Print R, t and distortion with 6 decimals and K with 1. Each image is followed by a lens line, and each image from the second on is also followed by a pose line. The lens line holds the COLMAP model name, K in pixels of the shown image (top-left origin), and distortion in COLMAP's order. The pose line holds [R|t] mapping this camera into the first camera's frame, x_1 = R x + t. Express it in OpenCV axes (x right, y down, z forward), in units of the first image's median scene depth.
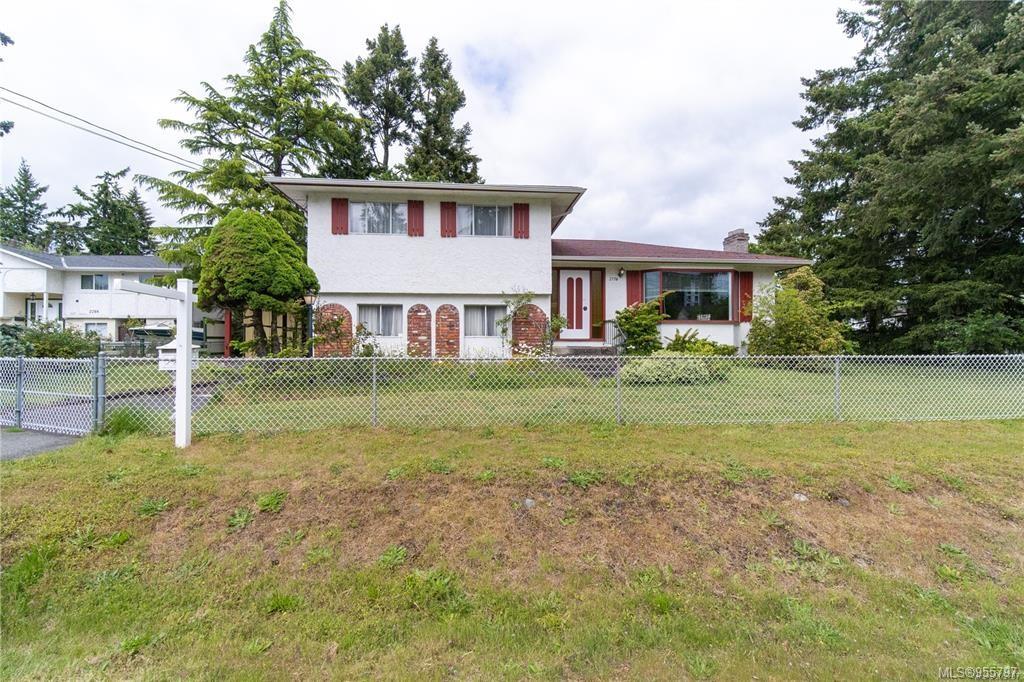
lens RADIAL K [[440.6, 0, 512.0], [0, 440.6, 341.0], [0, 0, 1]] dist [-0.000052, -0.000712]
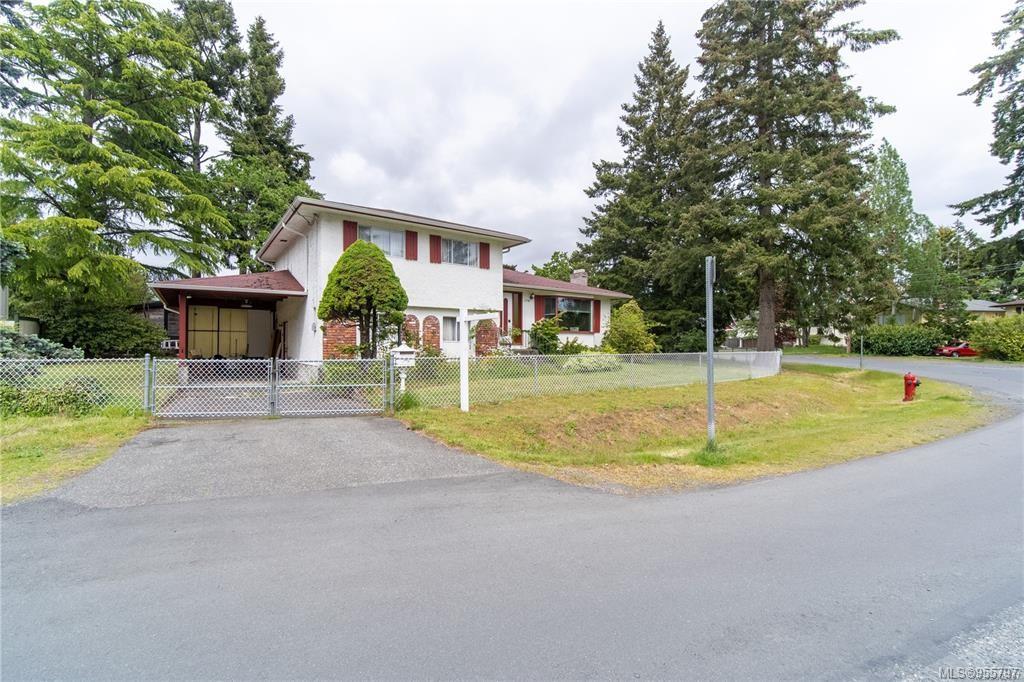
lens RADIAL K [[440.6, 0, 512.0], [0, 440.6, 341.0], [0, 0, 1]] dist [-0.000052, -0.000712]
pose [[0.859766, 0.005524, 0.510659, -0.534095], [-0.001636, 0.999966, -0.008063, -0.001240], [-0.510686, 0.006097, 0.859746, -0.178171]]
